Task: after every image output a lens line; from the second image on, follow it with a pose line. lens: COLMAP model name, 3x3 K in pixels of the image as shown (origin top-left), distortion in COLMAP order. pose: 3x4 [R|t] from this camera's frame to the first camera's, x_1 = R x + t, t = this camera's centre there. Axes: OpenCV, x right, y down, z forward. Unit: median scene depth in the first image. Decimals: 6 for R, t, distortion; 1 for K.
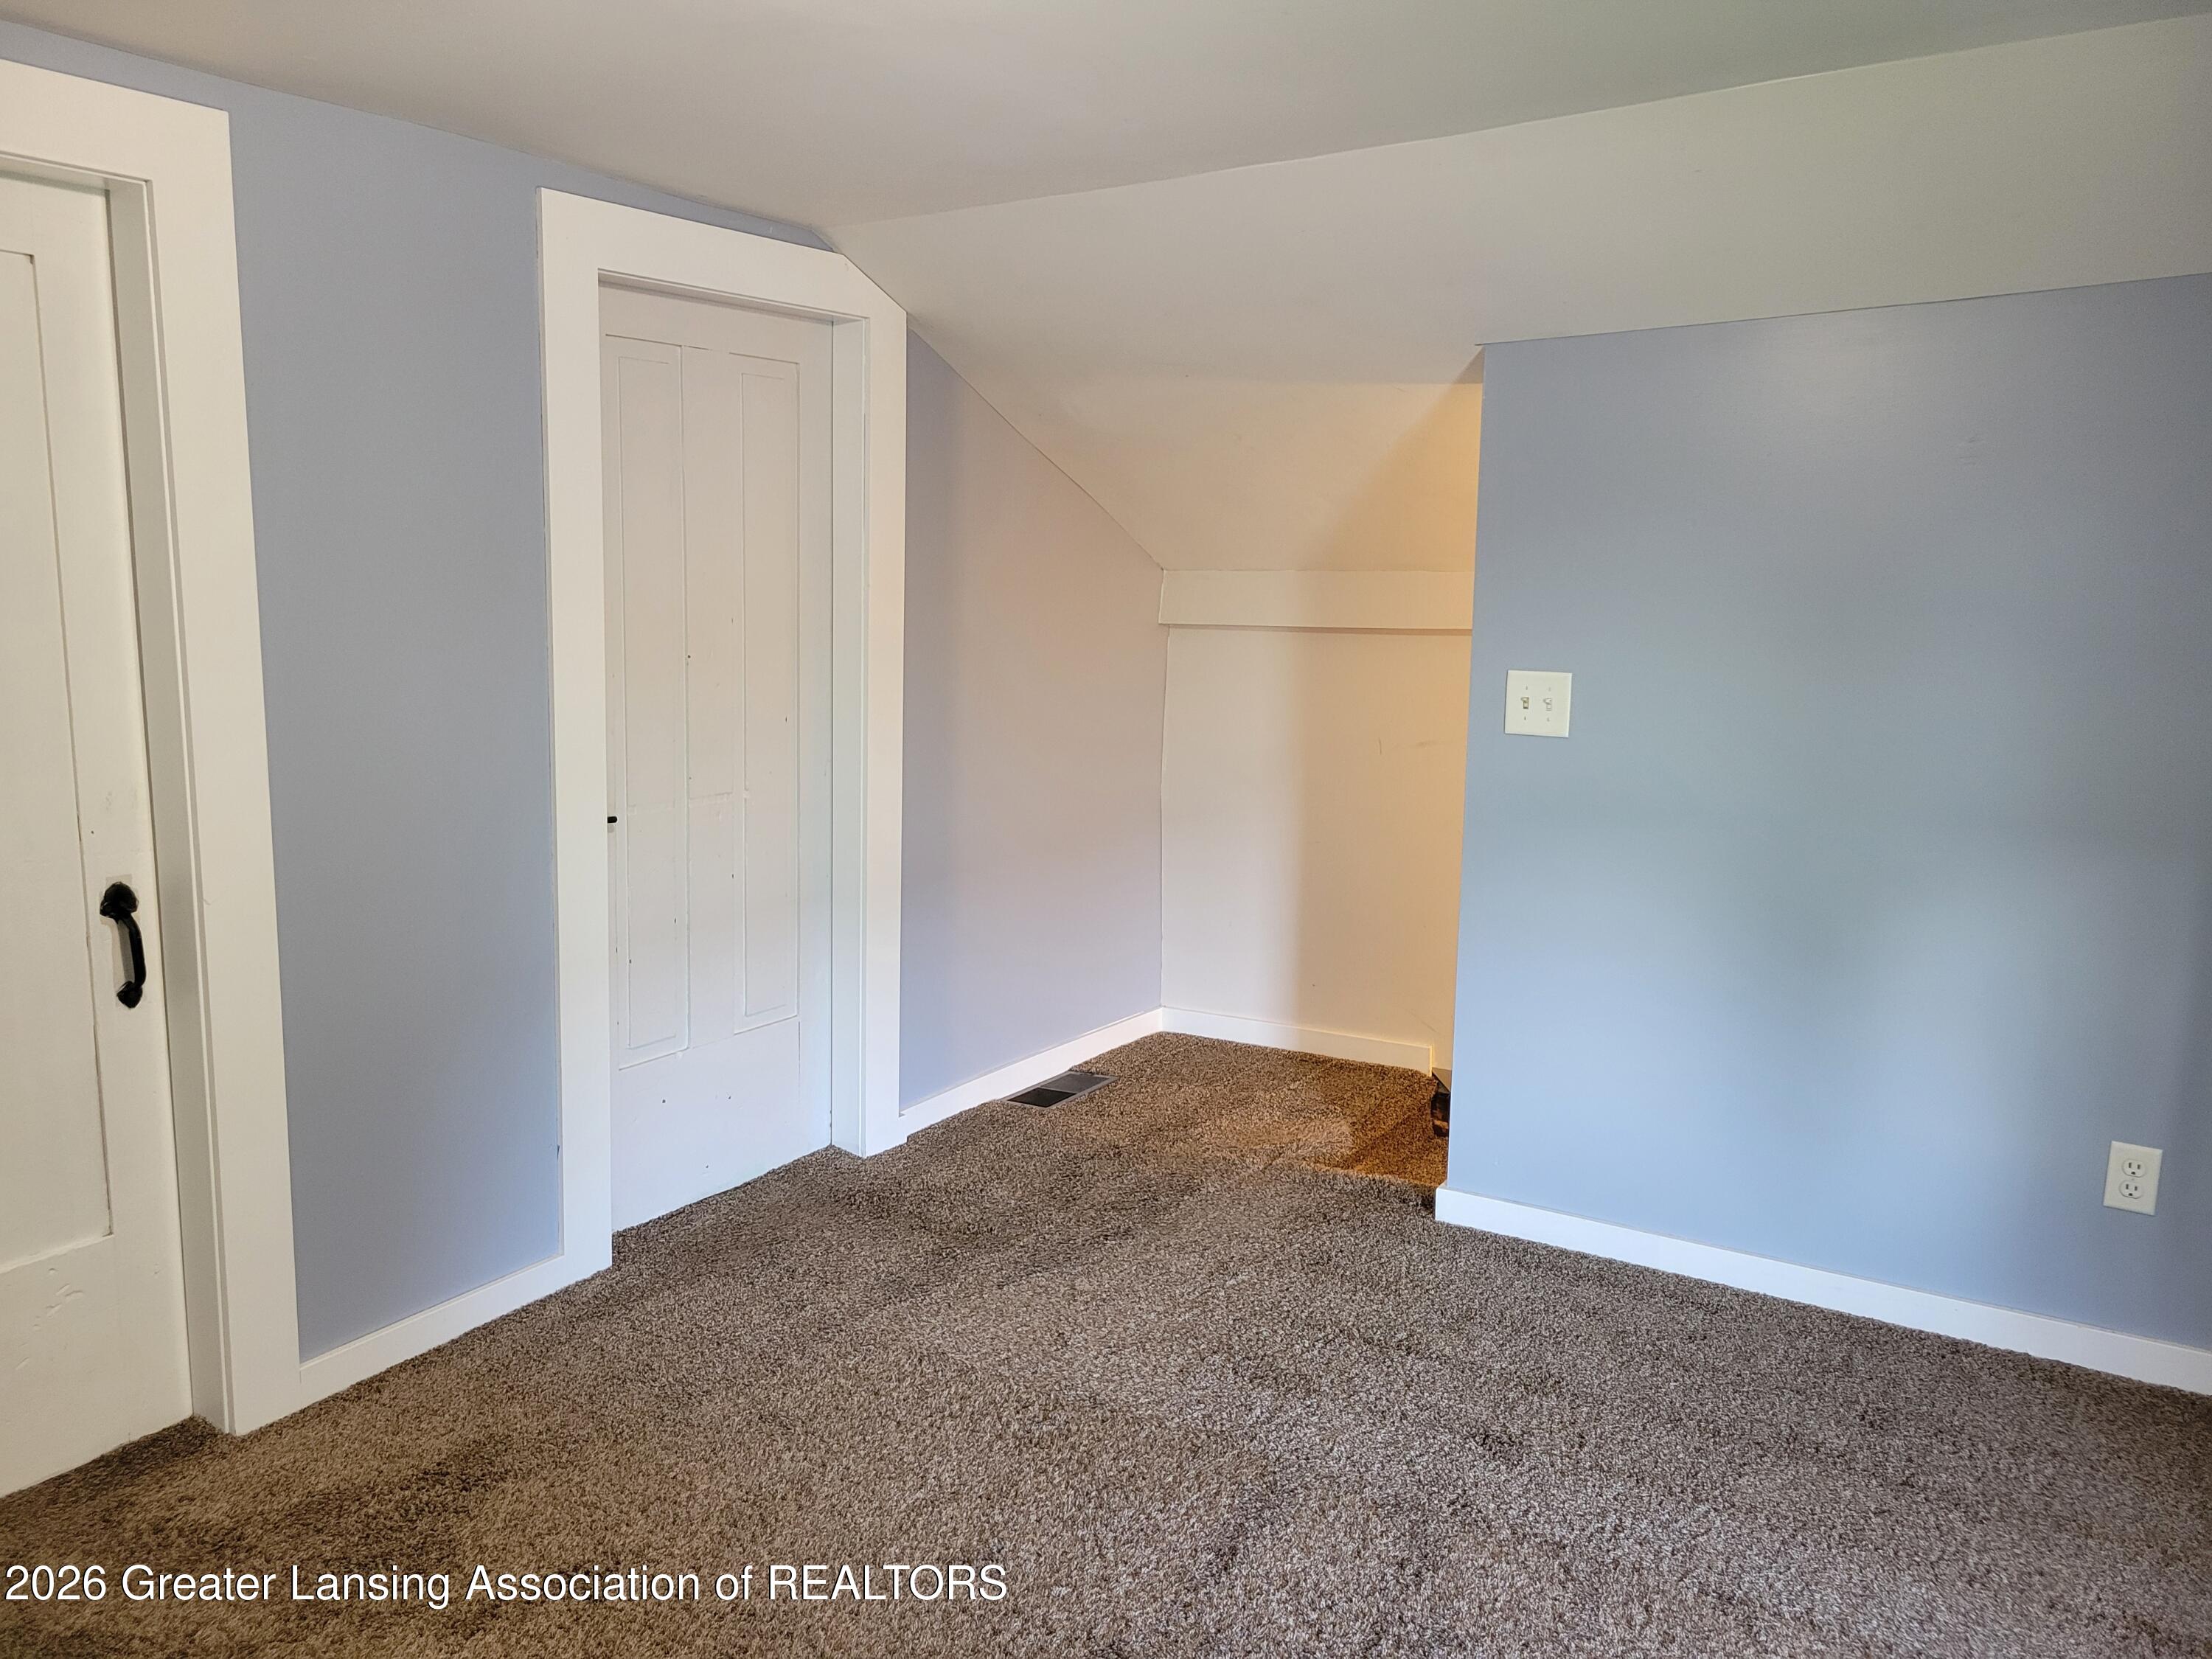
lens RADIAL K [[1652.0, 0, 1083.4], [0, 1652.0, 837.2], [0, 0, 1]] dist [0.047391, -0.028175]
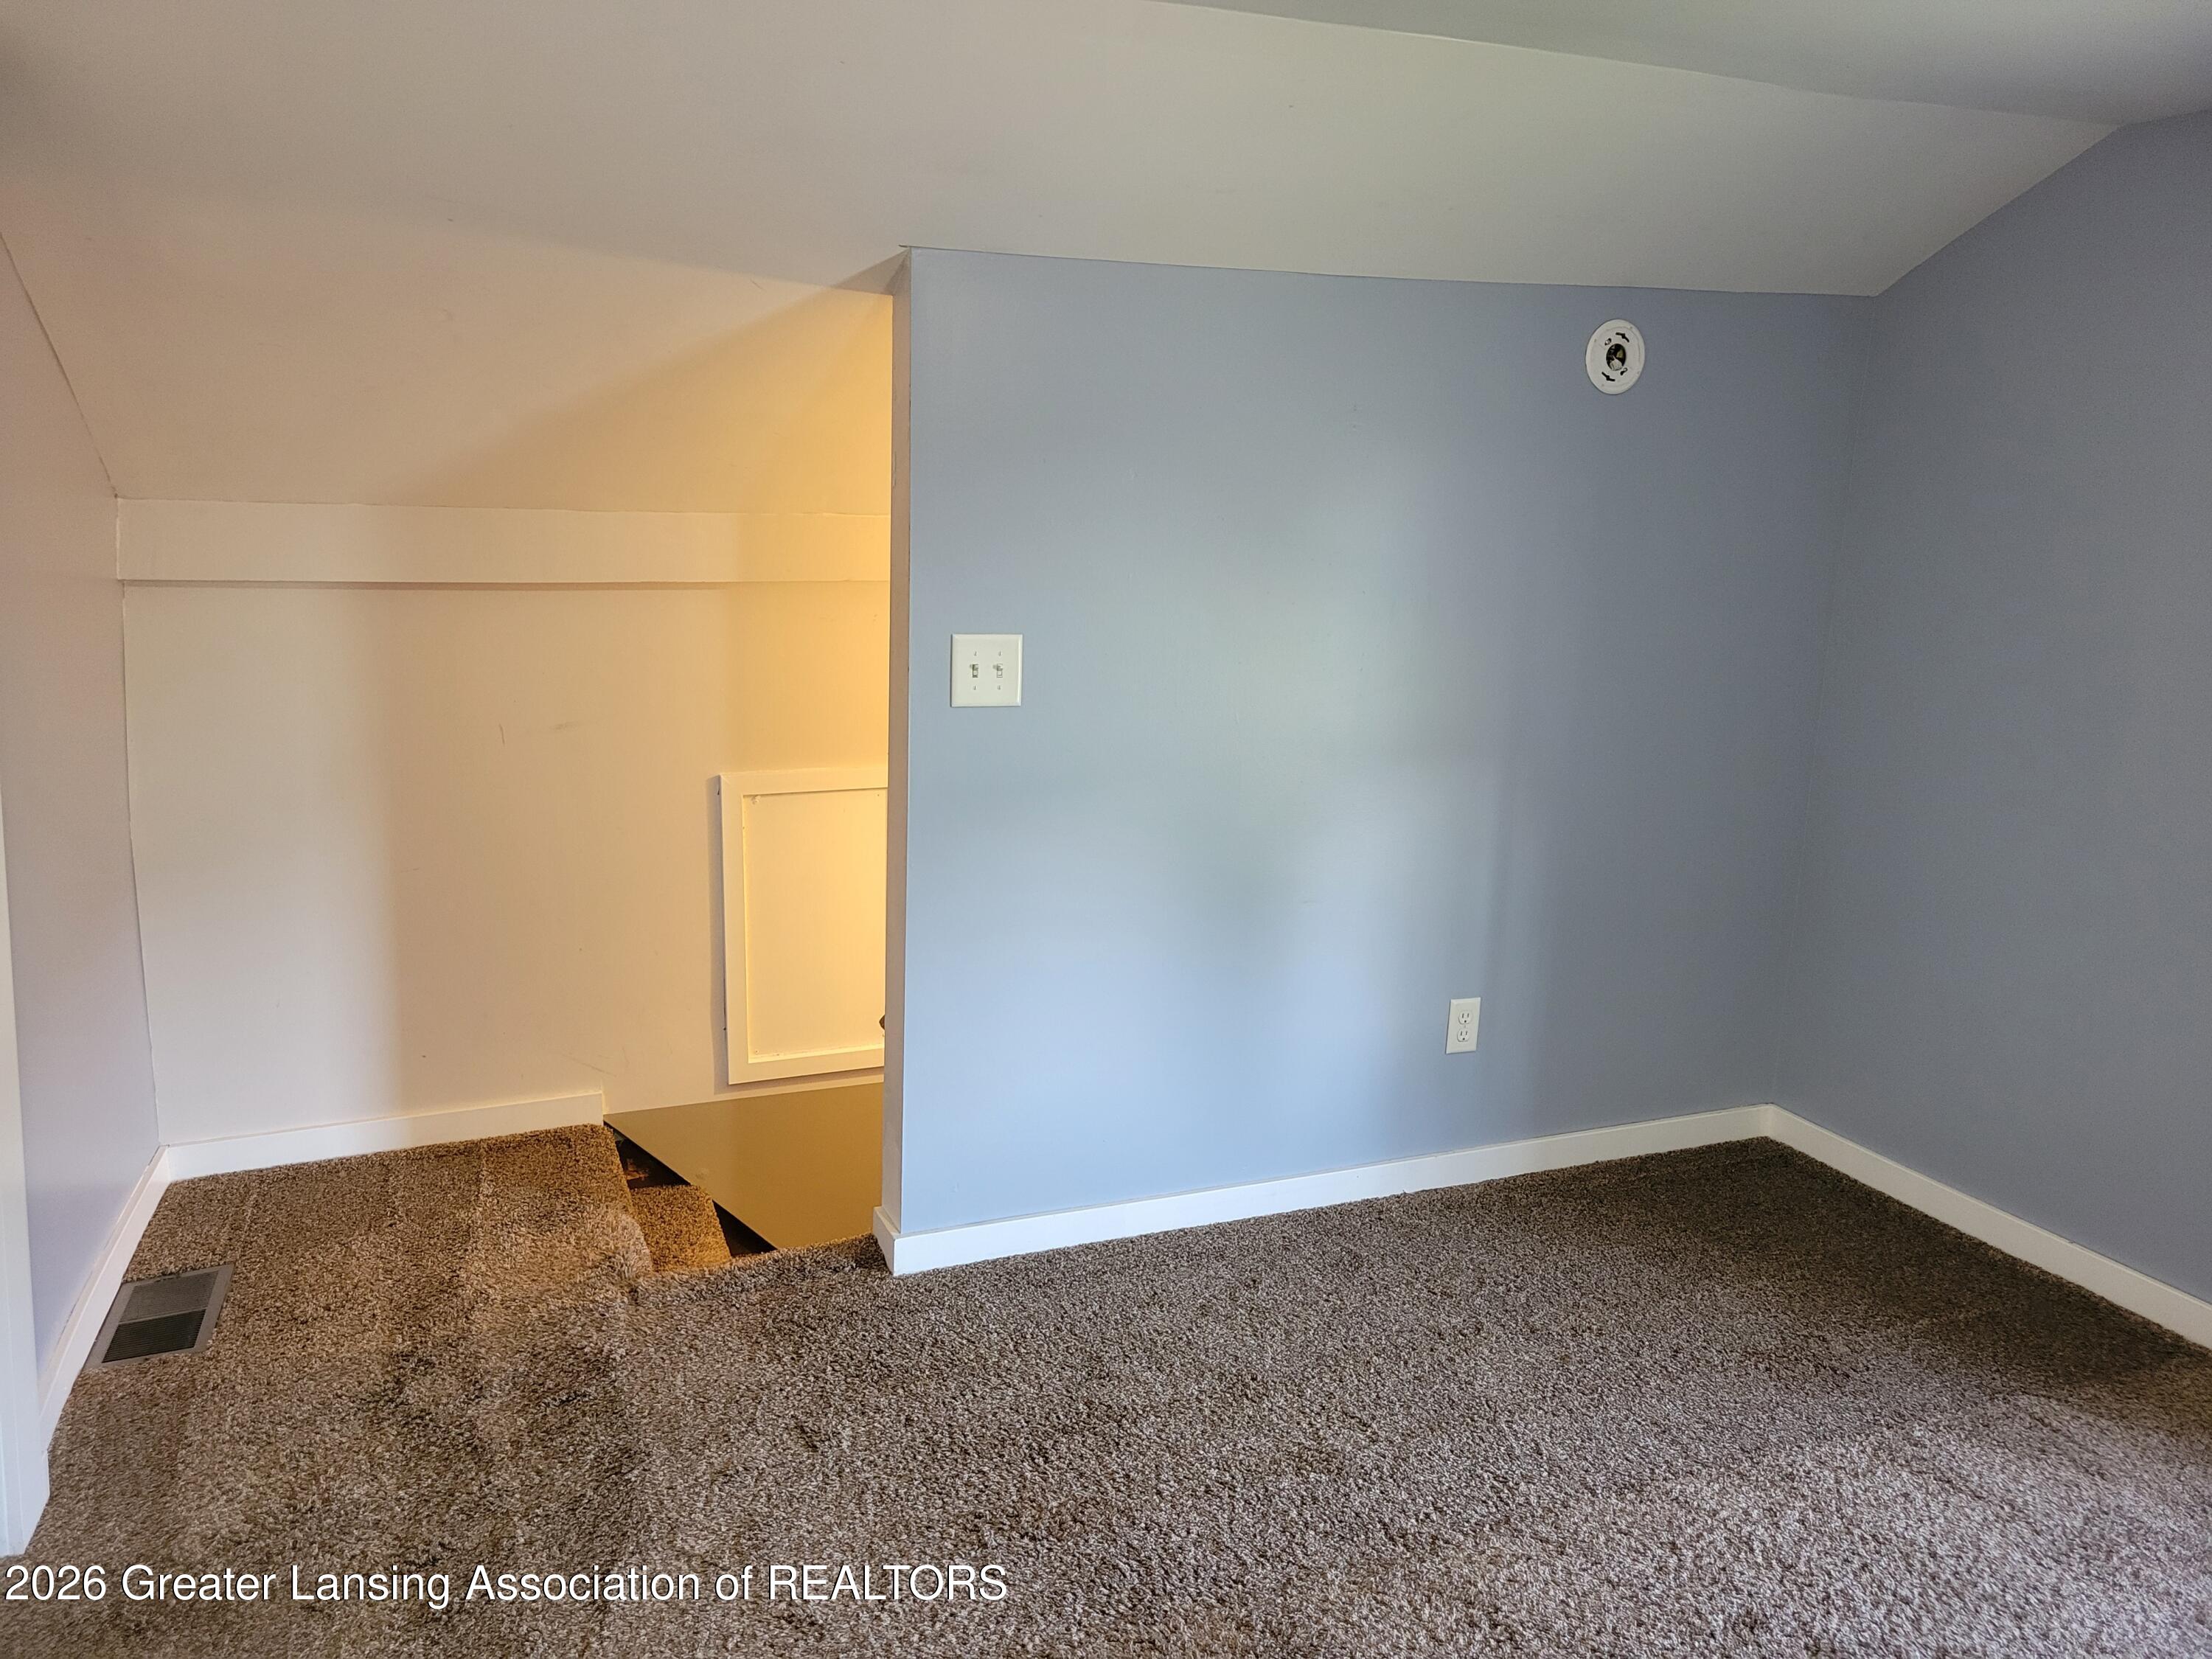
lens RADIAL K [[1652.0, 0, 1083.4], [0, 1652.0, 837.2], [0, 0, 1]] dist [0.047391, -0.028175]
pose [[0.560808, -0.145138, 0.815126, -0.398762], [0.113609, 0.988692, 0.097880, -0.066977], [-0.820115, 0.037714, 0.570955, 0.418469]]
